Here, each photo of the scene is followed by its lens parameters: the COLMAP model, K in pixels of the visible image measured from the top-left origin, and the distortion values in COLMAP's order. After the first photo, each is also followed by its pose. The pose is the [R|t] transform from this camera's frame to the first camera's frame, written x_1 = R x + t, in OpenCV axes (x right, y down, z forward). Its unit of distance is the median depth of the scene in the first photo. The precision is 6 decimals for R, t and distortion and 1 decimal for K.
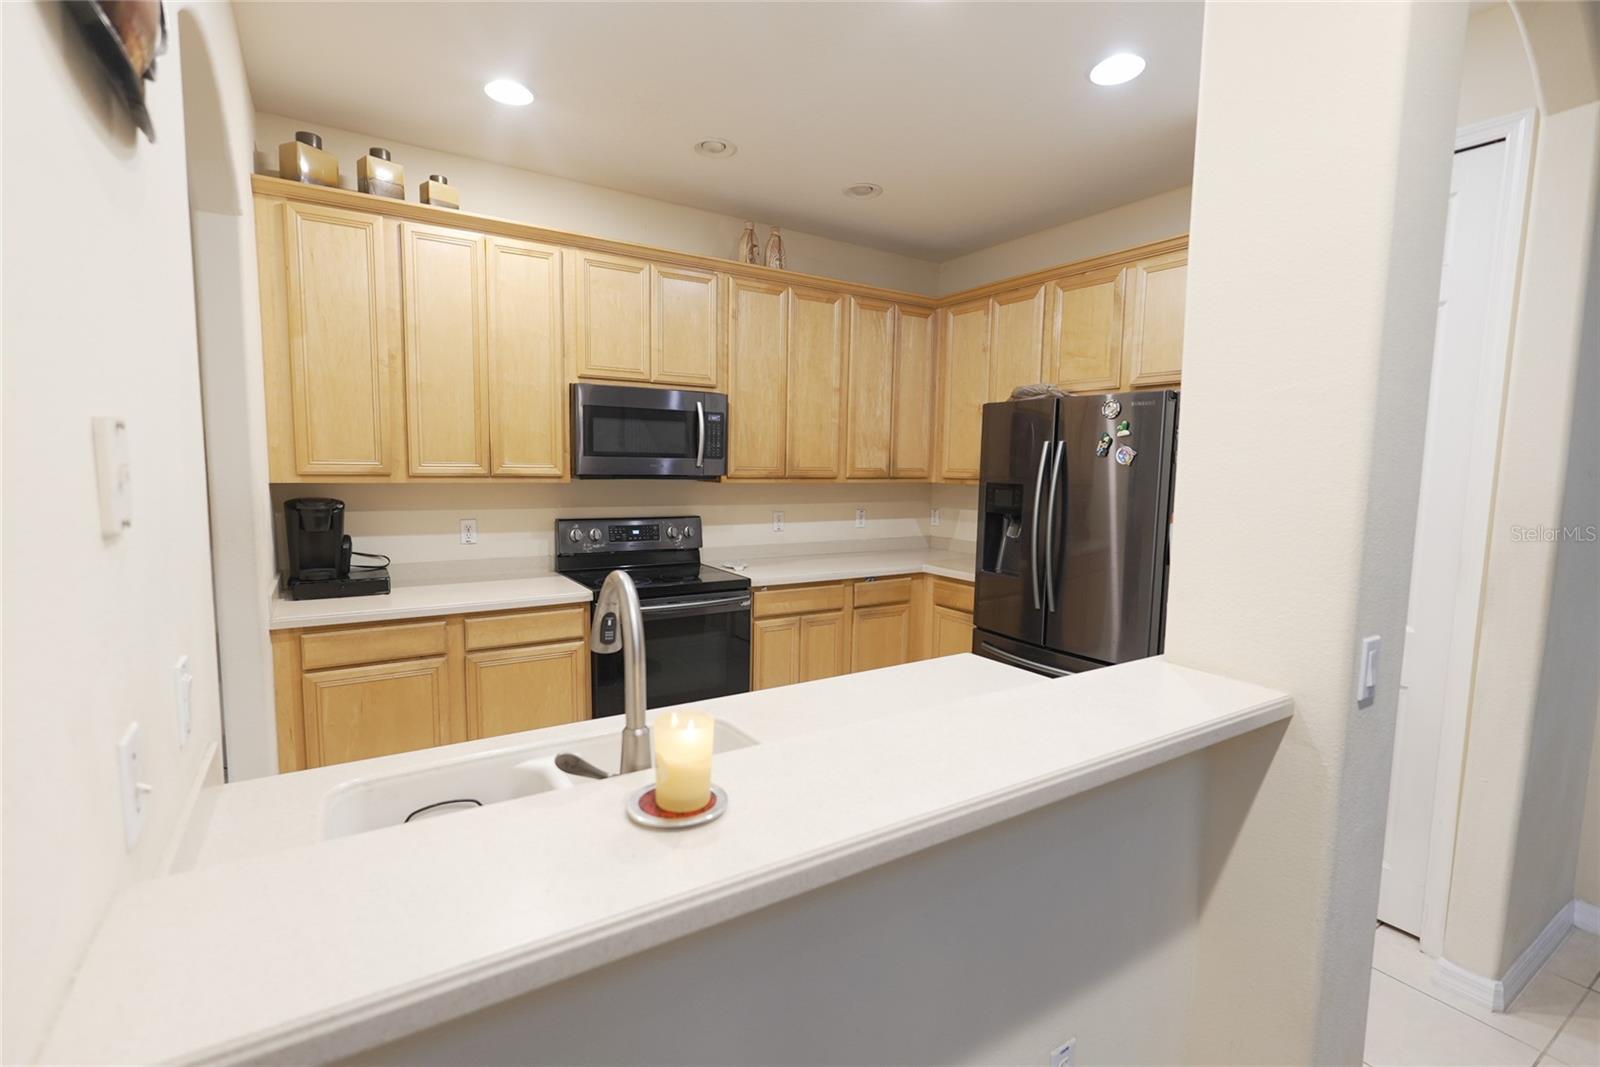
lens RADIAL K [[732.6, 0, 794.9], [0, 732.6, 537.7], [0, 0, 1]] dist [-0.002737, 0.000123]
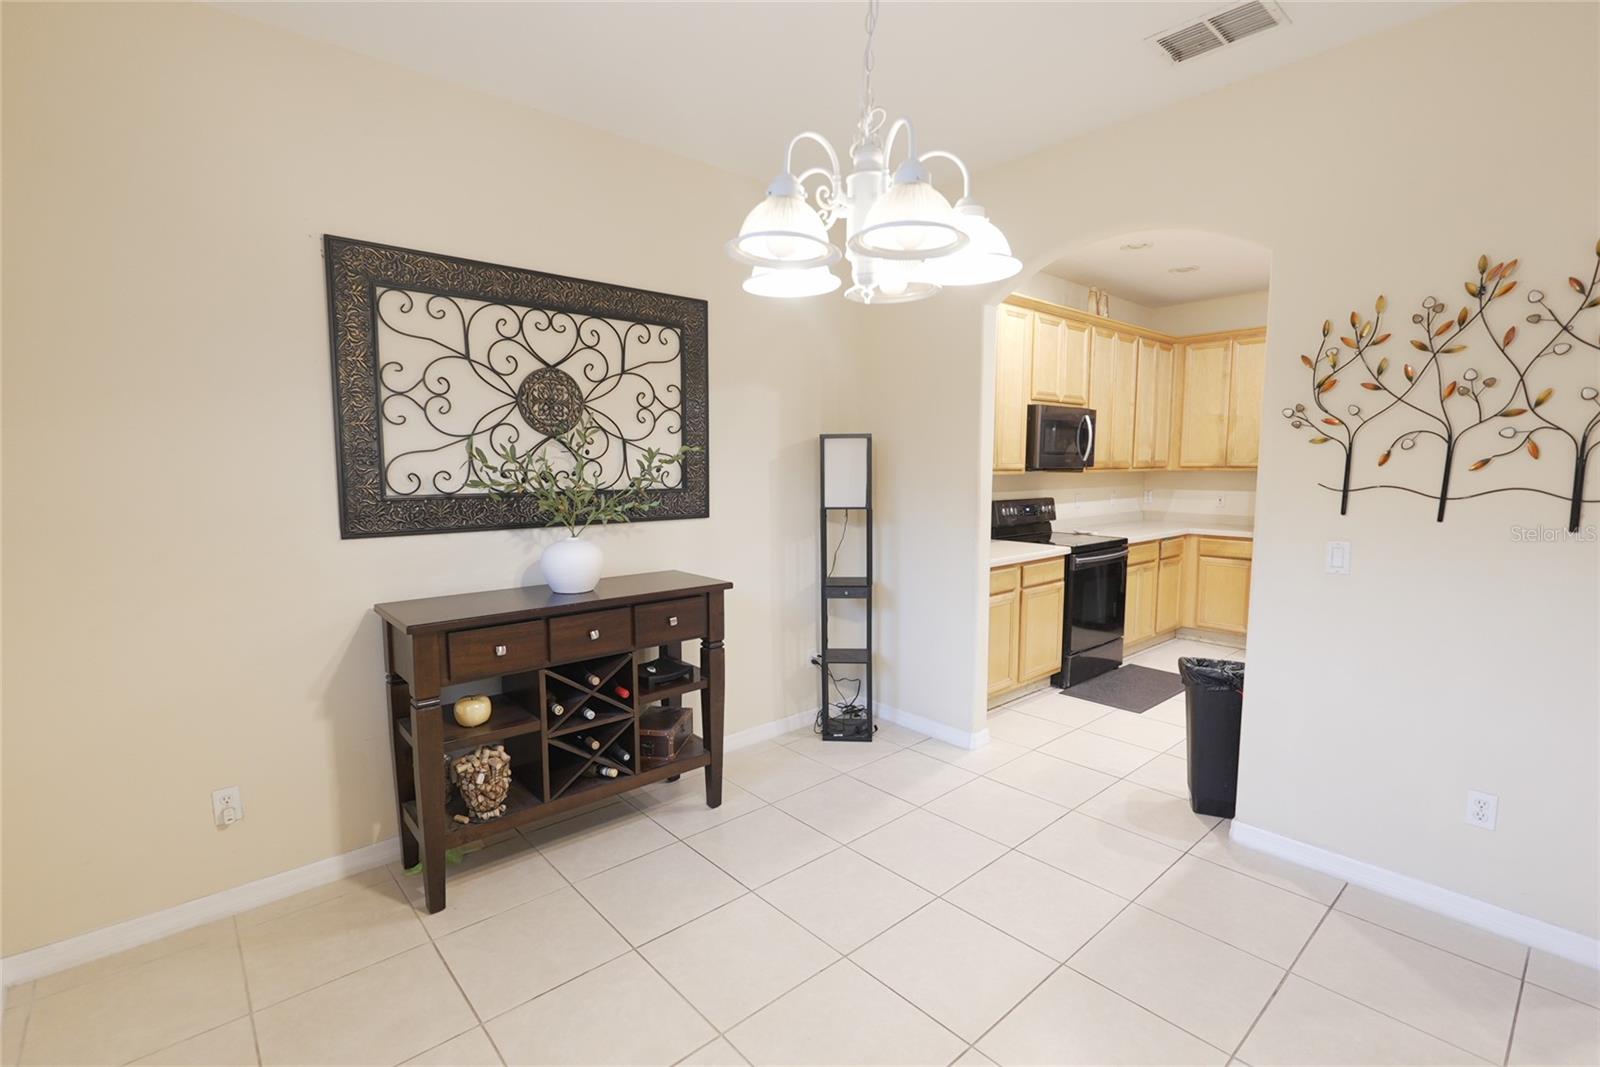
lens RADIAL K [[732.6, 0, 806.9], [0, 732.6, 541.9], [0, 0, 1]] dist [-0.002737, 0.000123]
pose [[0.986808, -0.036699, 0.157678, -0.906820], [0.035260, 0.999307, 0.011910, 0.023824], [-0.158006, -0.006193, 0.987419, -0.324395]]
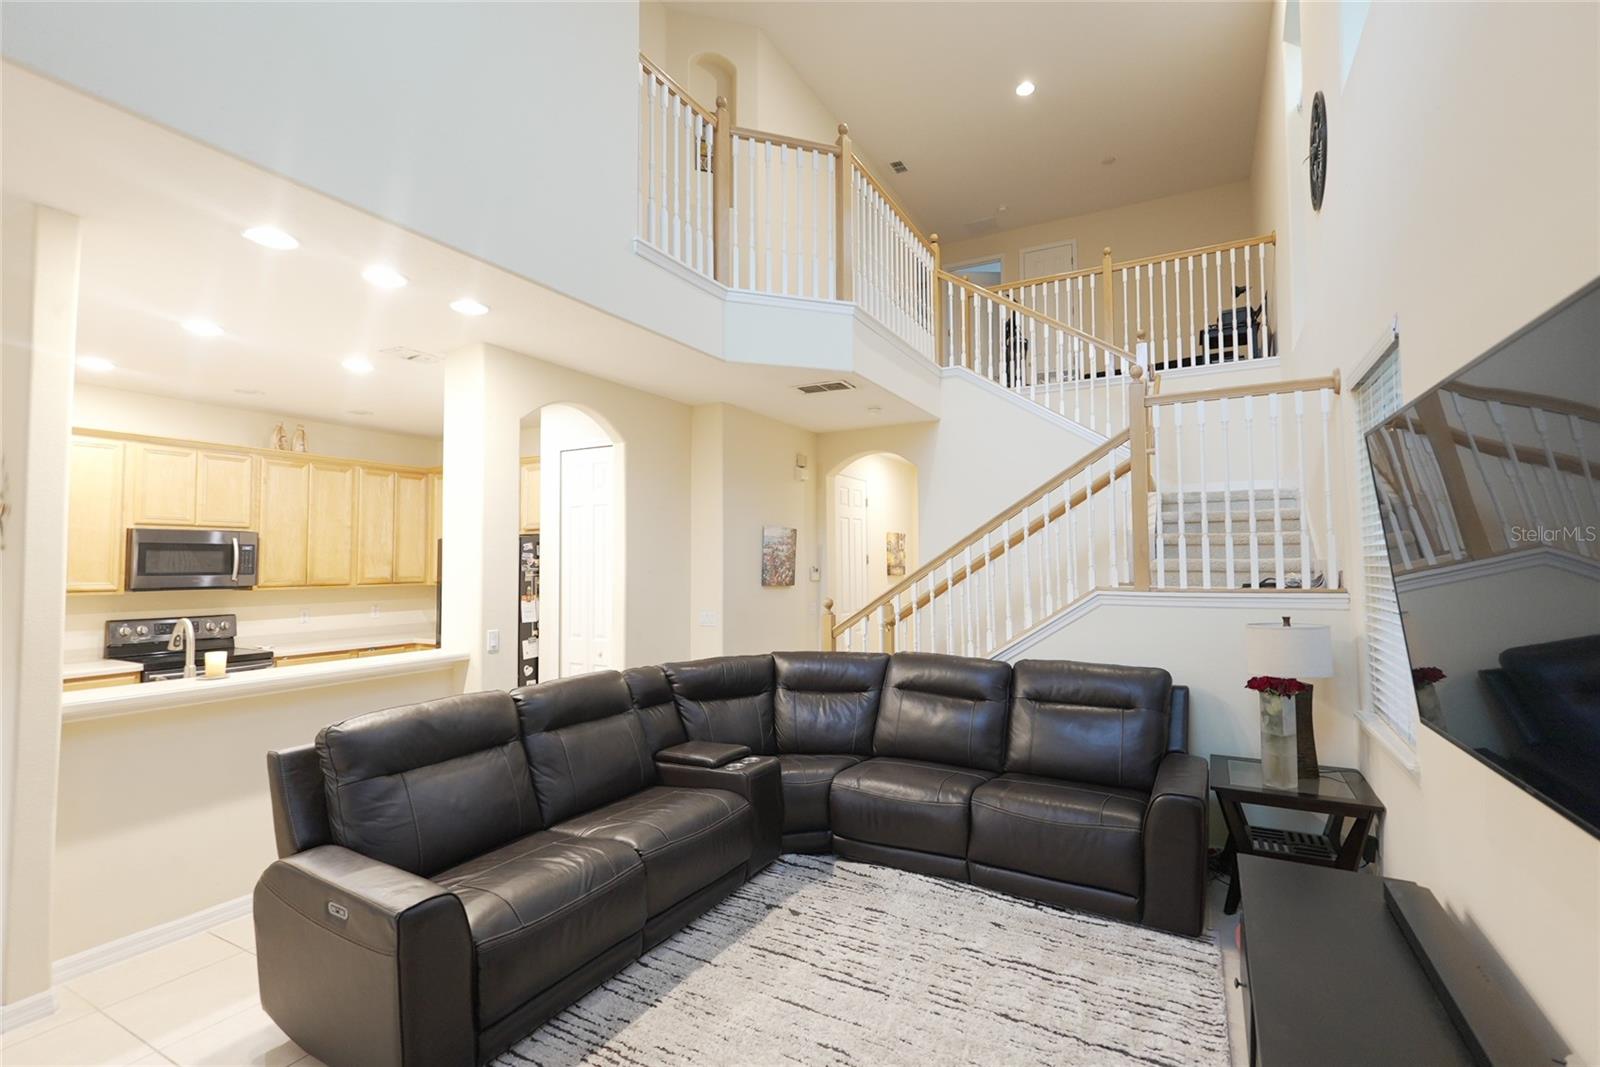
lens RADIAL K [[732.6, 0, 798.2], [0, 732.6, 529.8], [0, 0, 1]] dist [-0.002737, 0.000123]
pose [[0.875846, -0.000893, 0.482590, 0.164082], [0.072244, 0.988972, -0.129284, 0.080948], [-0.477153, 0.148097, 0.866252, -0.896999]]
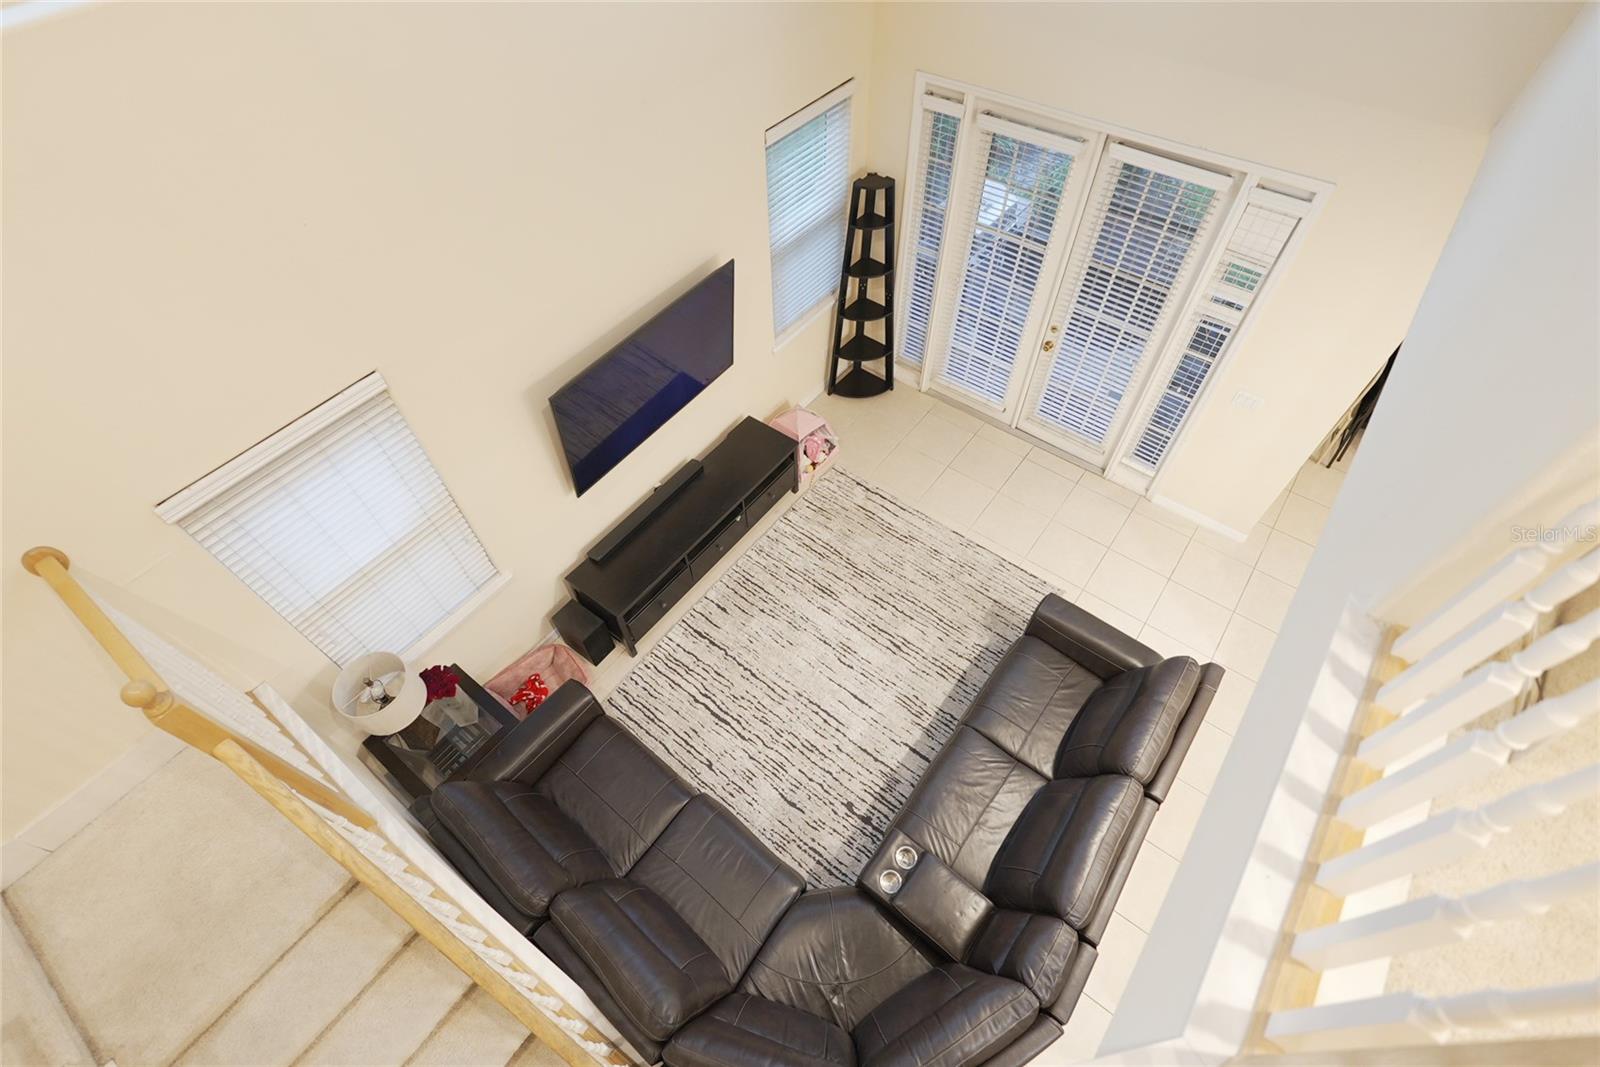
lens RADIAL K [[732.6, 0, 796.7], [0, 732.6, 532.4], [0, 0, 1]] dist [-0.002737, 0.000123]
pose [[-0.937842, 0.273395, -0.213792, 0.816827], [-0.040363, 0.525906, 0.849585, -0.823811], [0.344706, 0.805406, -0.482182, 0.154030]]
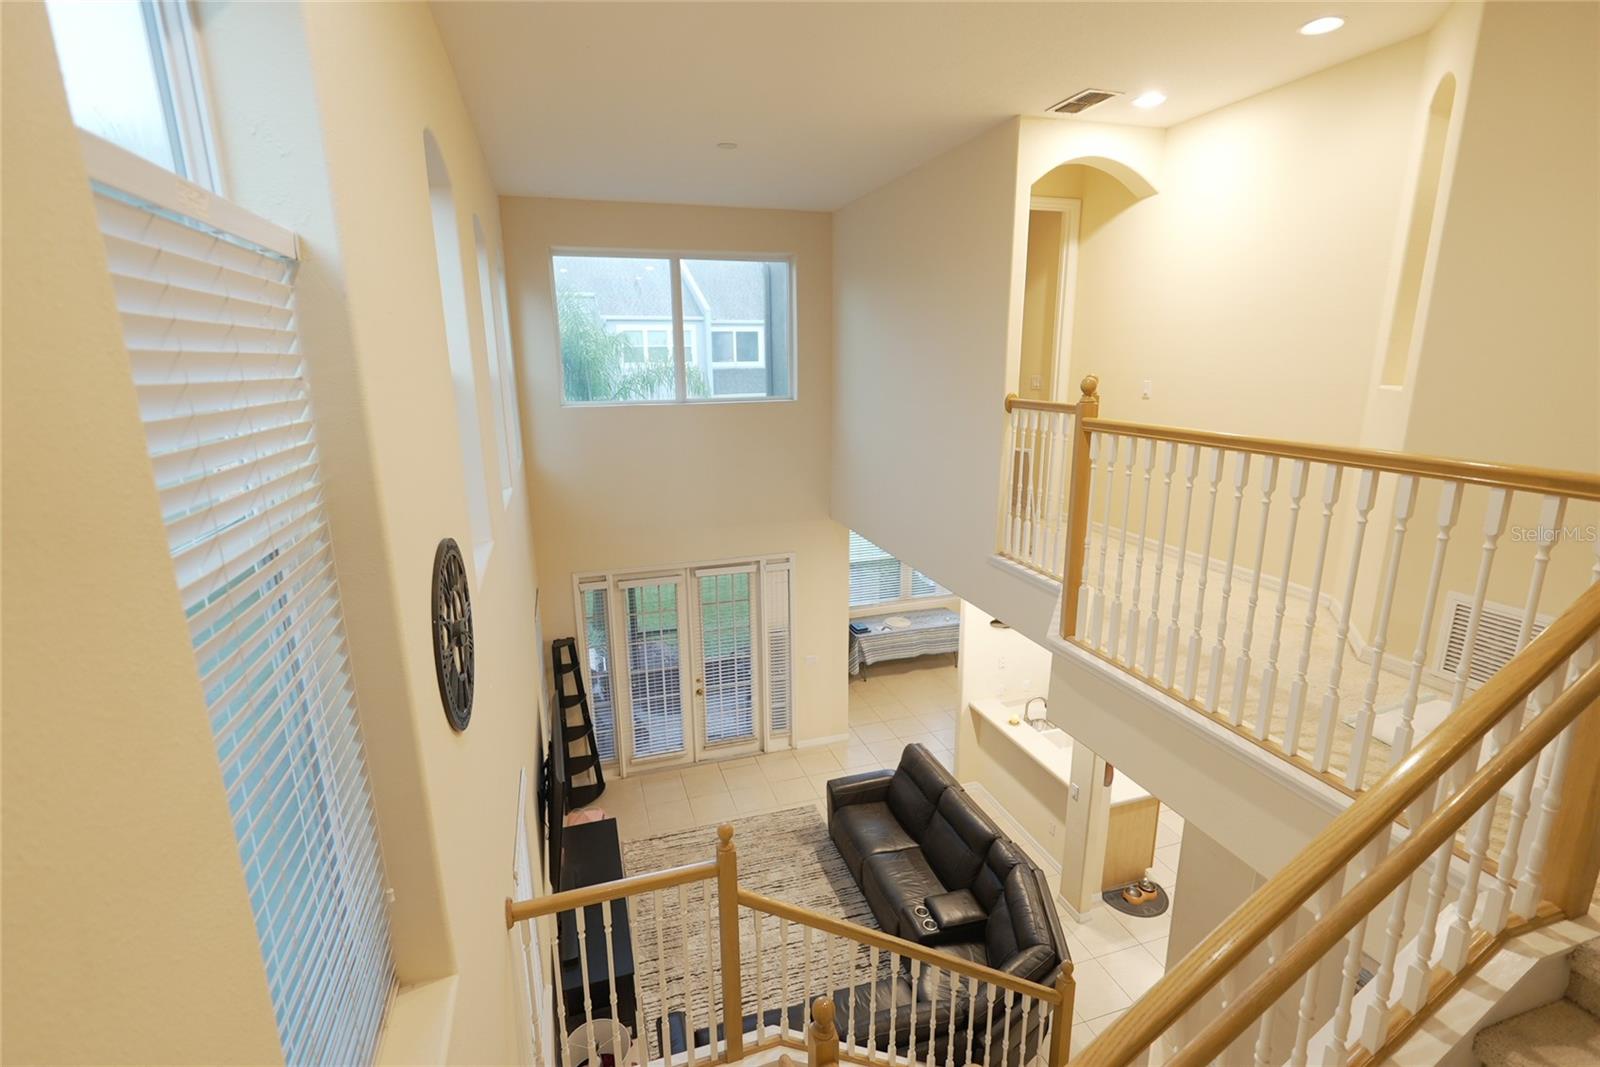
lens RADIAL K [[732.6, 0, 796.3], [0, 732.6, 531.7], [0, 0, 1]] dist [-0.002737, 0.000123]
pose [[-0.256176, 0.209038, -0.943757, 1.954986], [-0.095679, 0.966059, 0.239949, -0.862626], [0.961883, 0.151767, -0.227481, 0.054654]]
